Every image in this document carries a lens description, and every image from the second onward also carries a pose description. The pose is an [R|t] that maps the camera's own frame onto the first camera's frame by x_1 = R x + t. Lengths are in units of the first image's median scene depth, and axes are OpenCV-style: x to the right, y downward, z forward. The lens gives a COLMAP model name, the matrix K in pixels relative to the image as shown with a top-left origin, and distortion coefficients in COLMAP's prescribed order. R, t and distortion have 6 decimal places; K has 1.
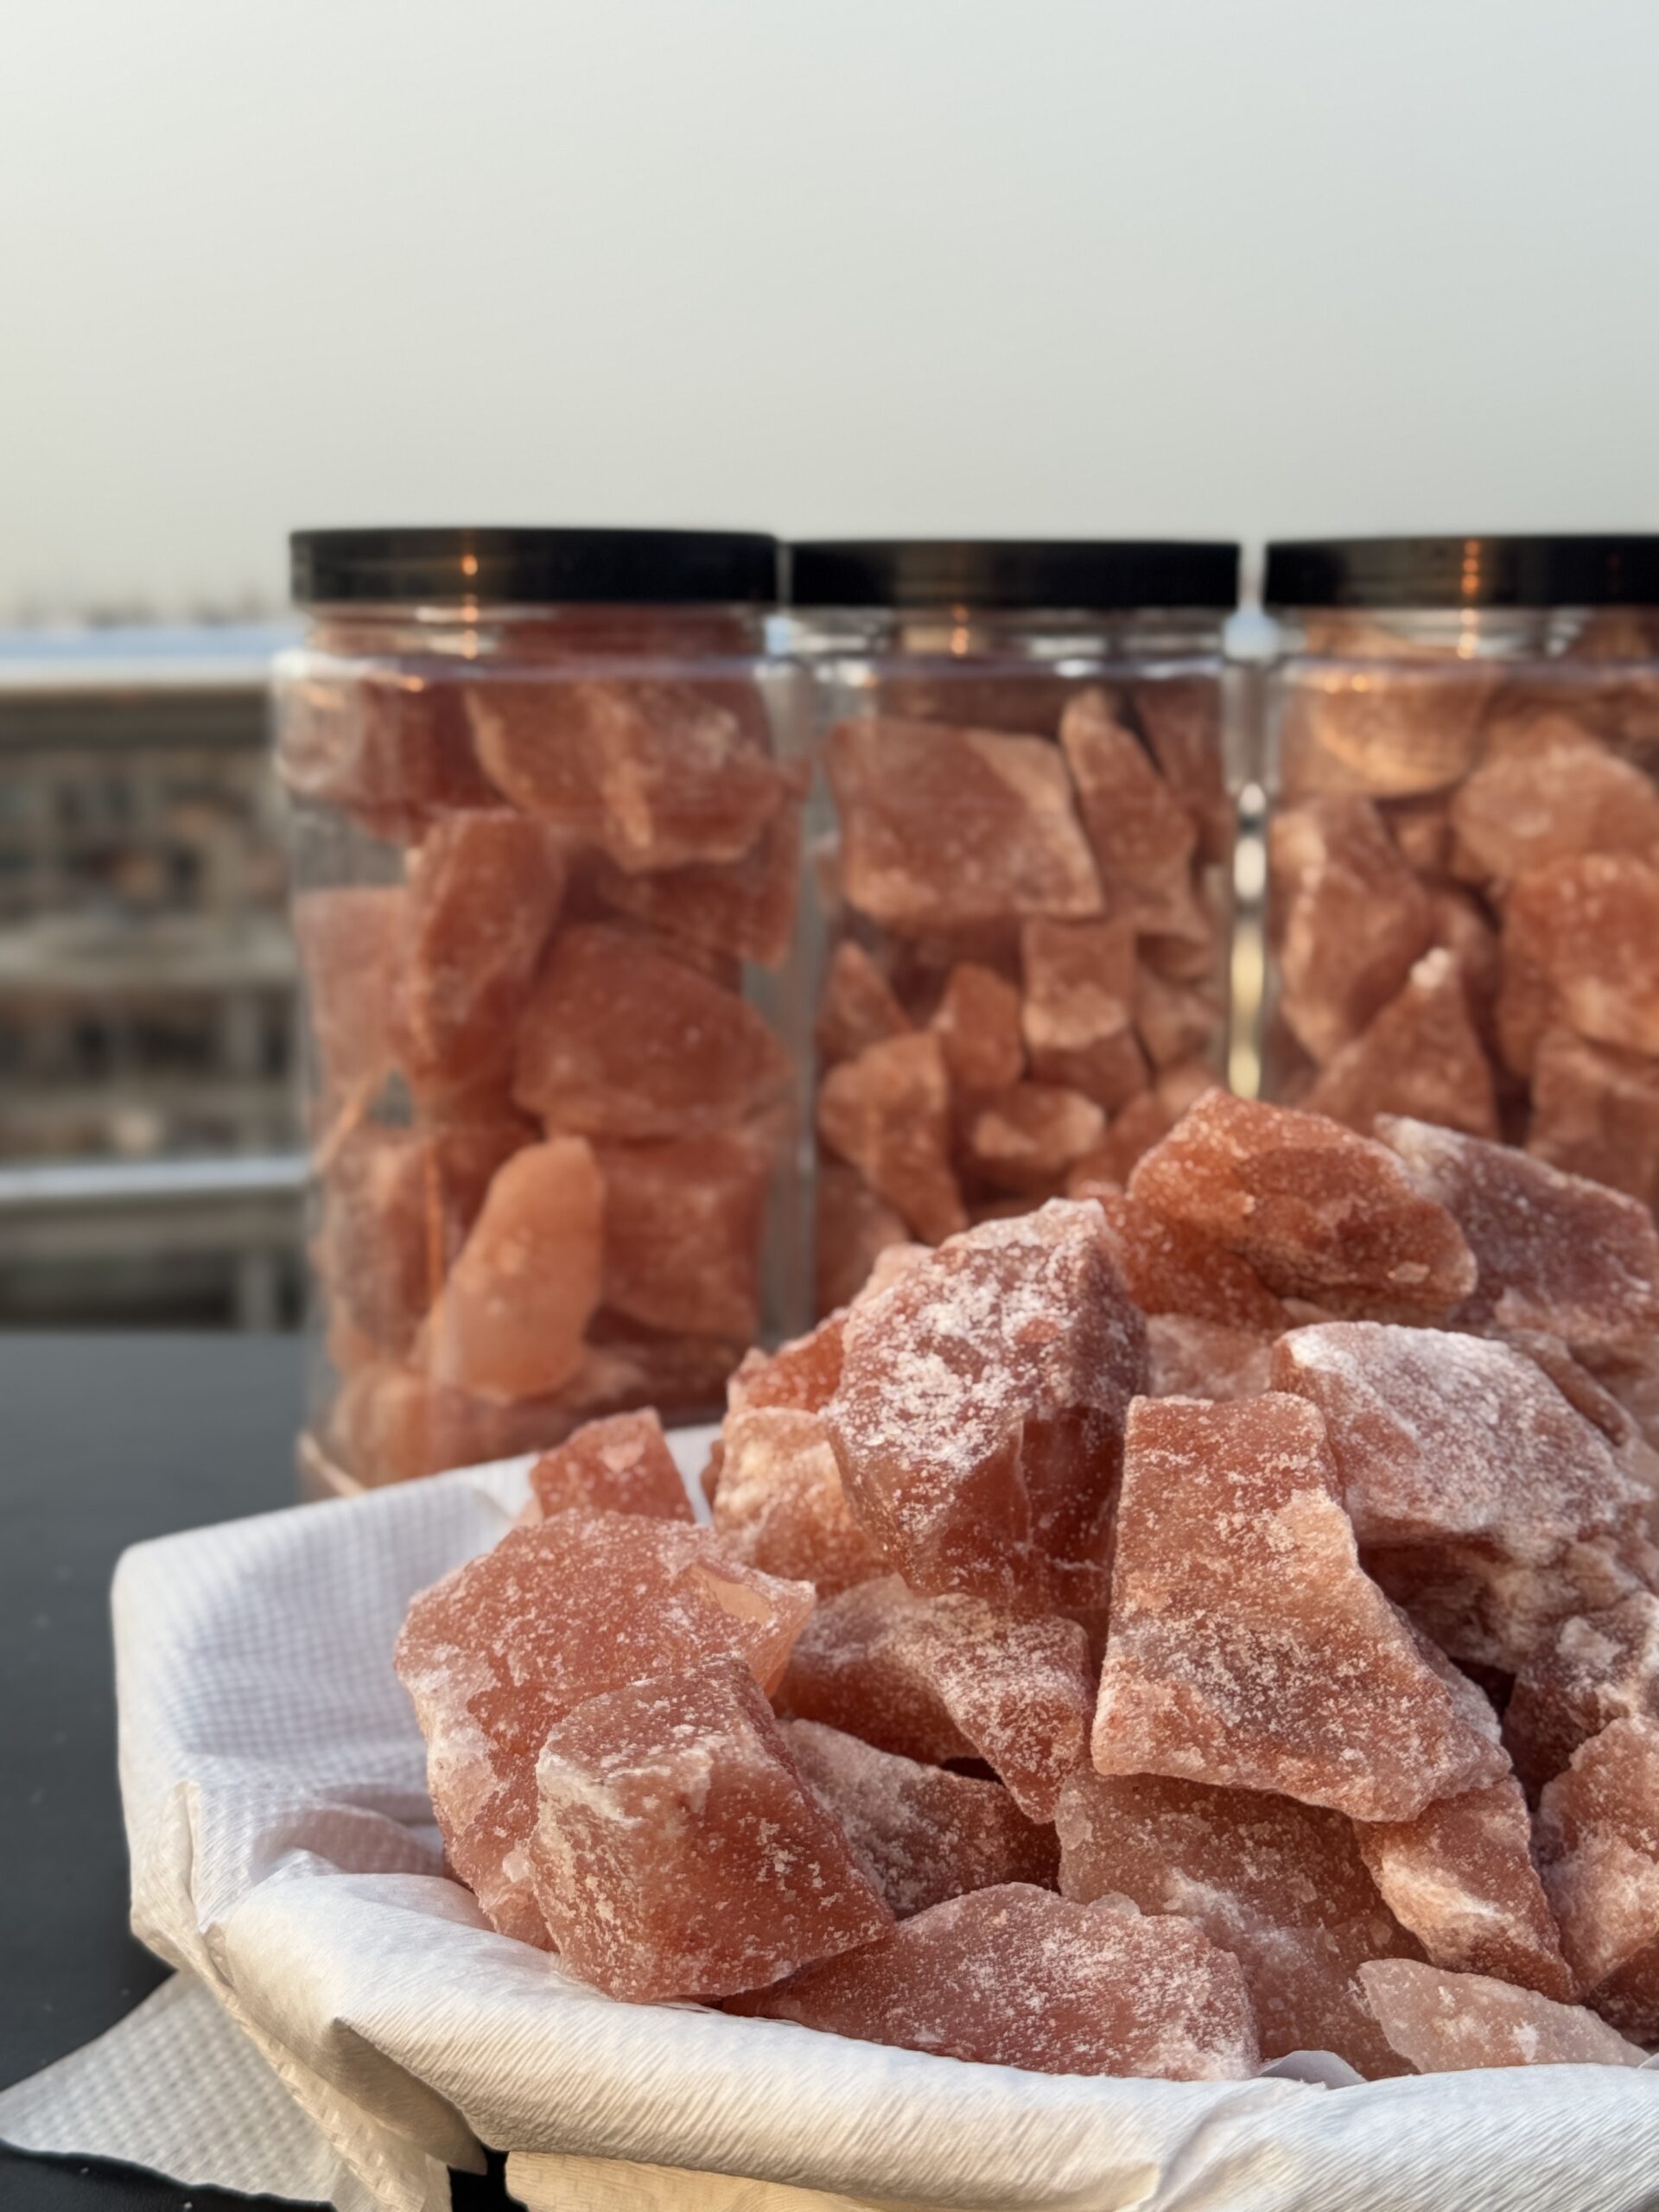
lens RADIAL K [[3146.3, 0, 832.1], [0, 3146.3, 1107.2], [0, 0, 1]] dist [0.125303, 0.000000]
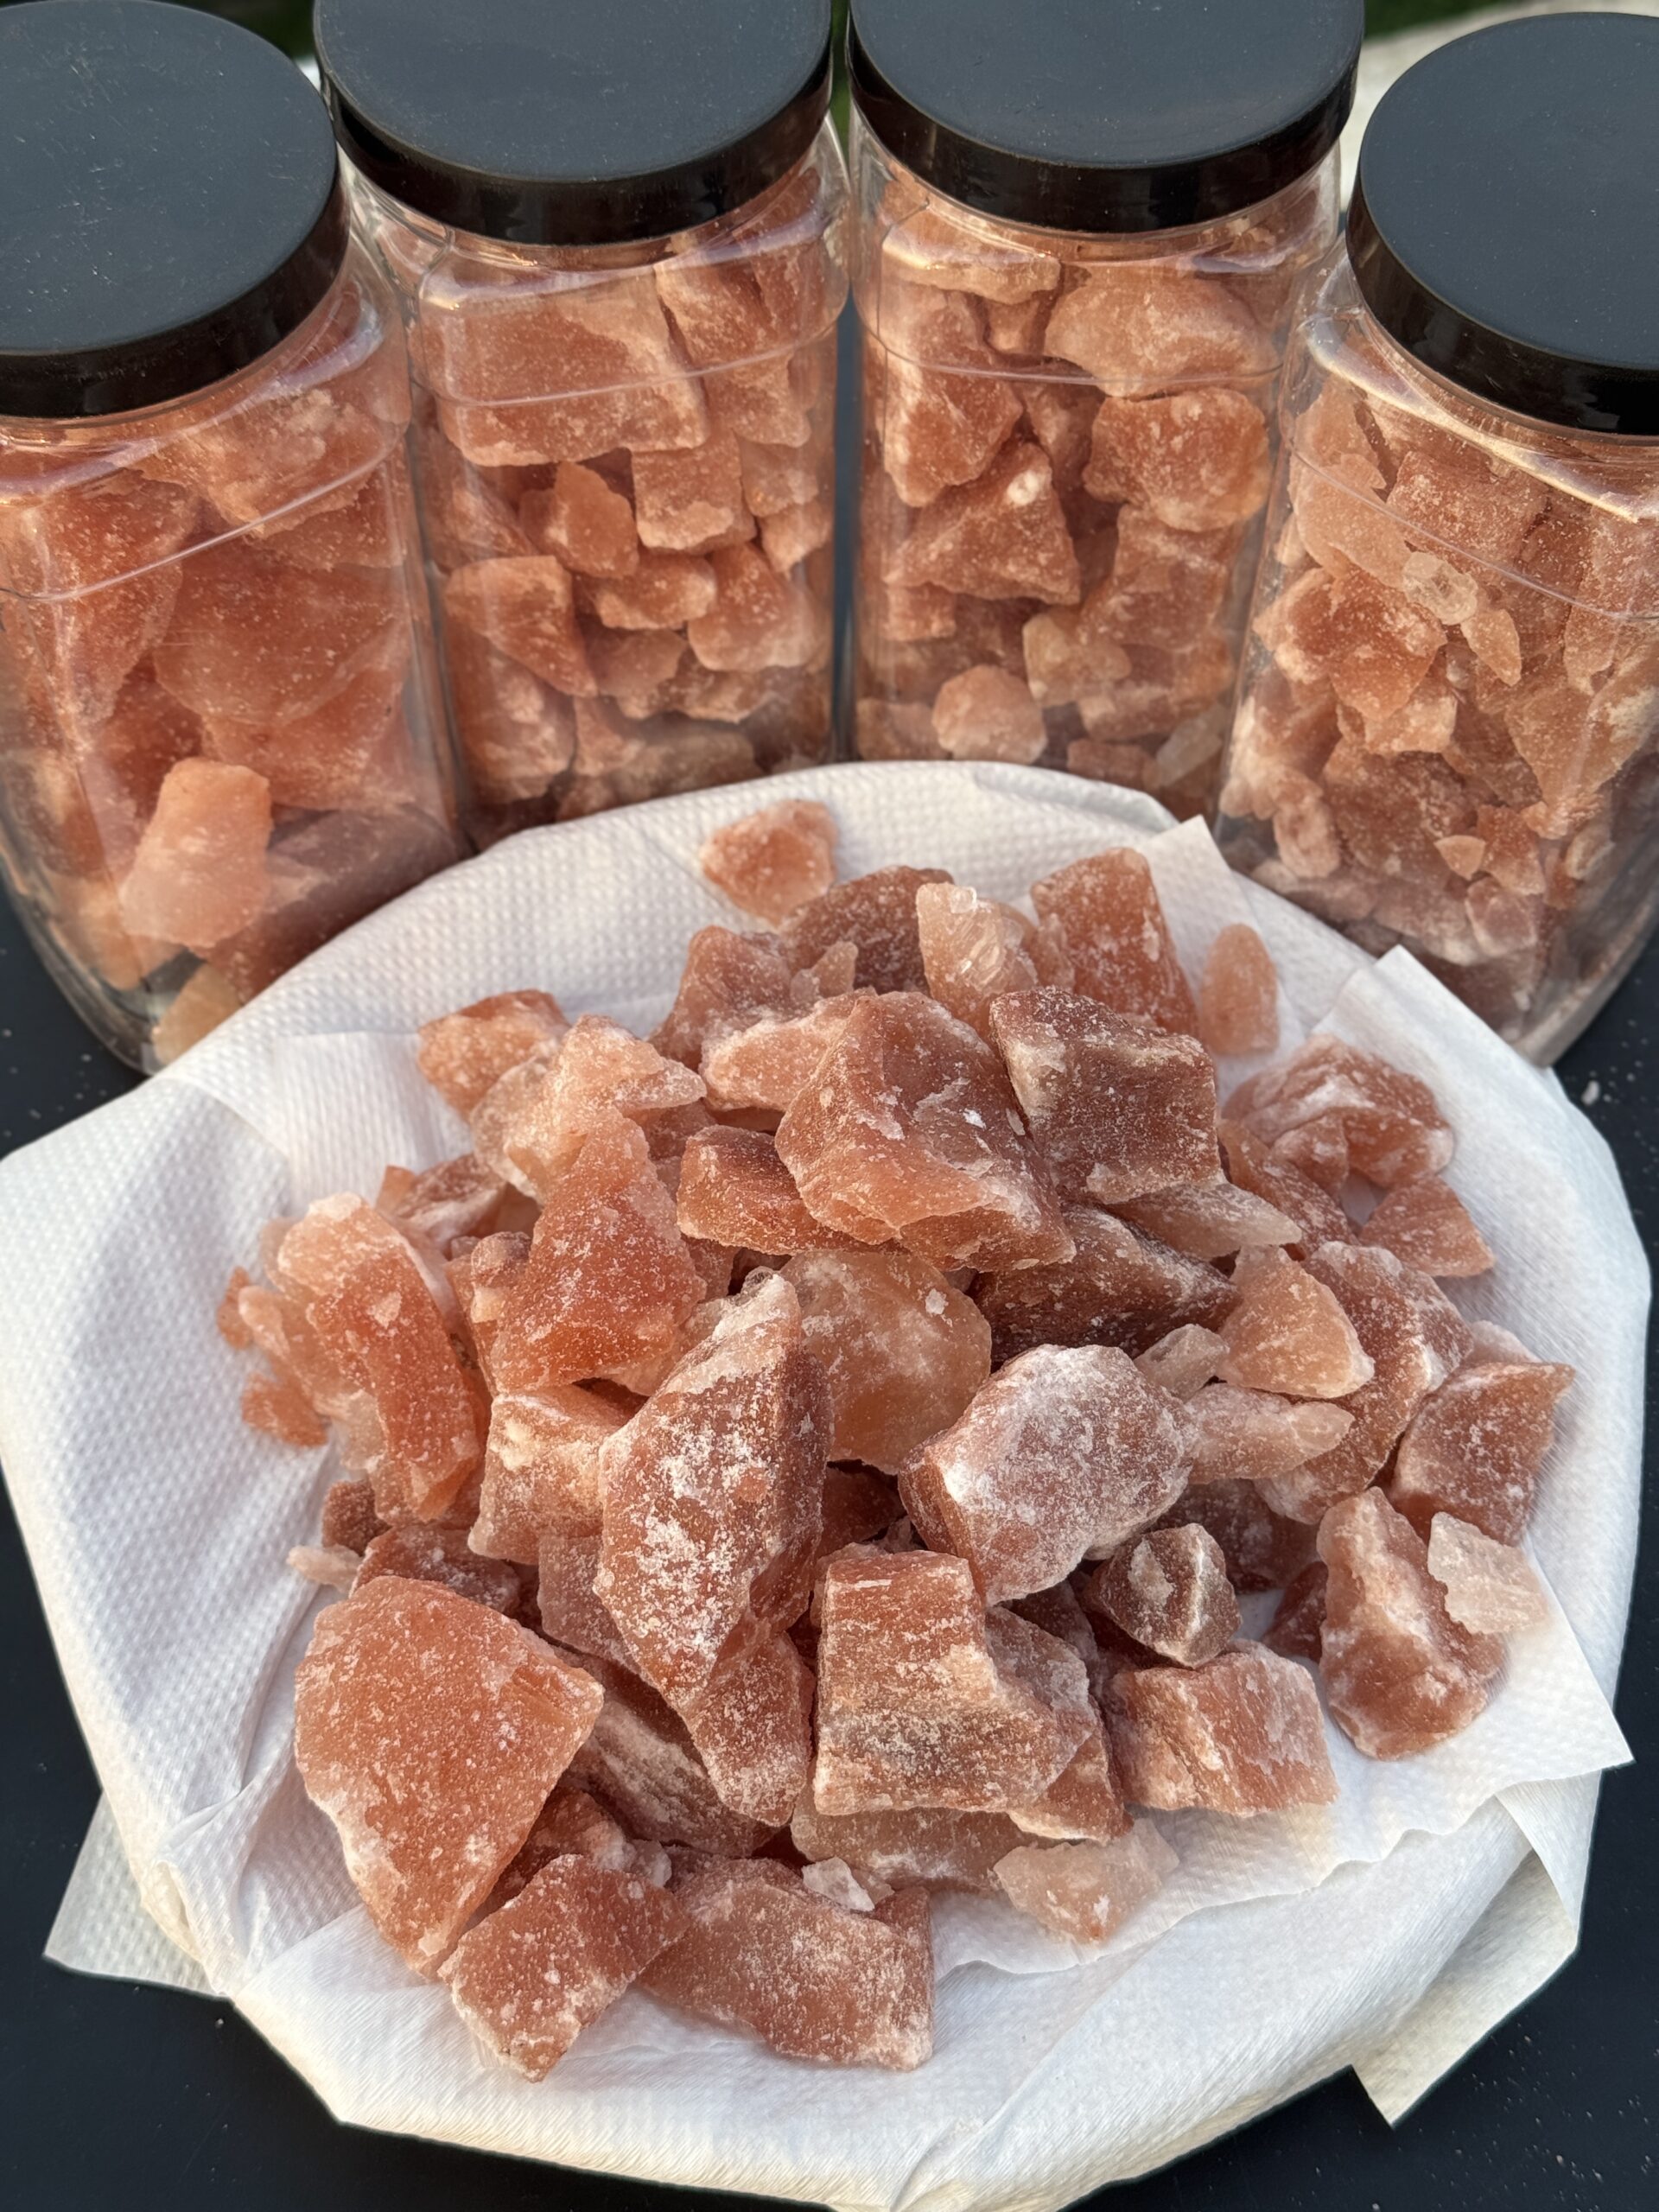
lens RADIAL K [[3146.3, 0, 818.8], [0, 3146.3, 1105.3], [0, 0, 1]] dist [0.125303, 0.000000]
pose [[0.985537, -0.138105, 0.098206, -0.012701], [0.026145, 0.696492, 0.717088, -0.999327], [-0.167433, -0.704149, 0.690029, 0.223064]]
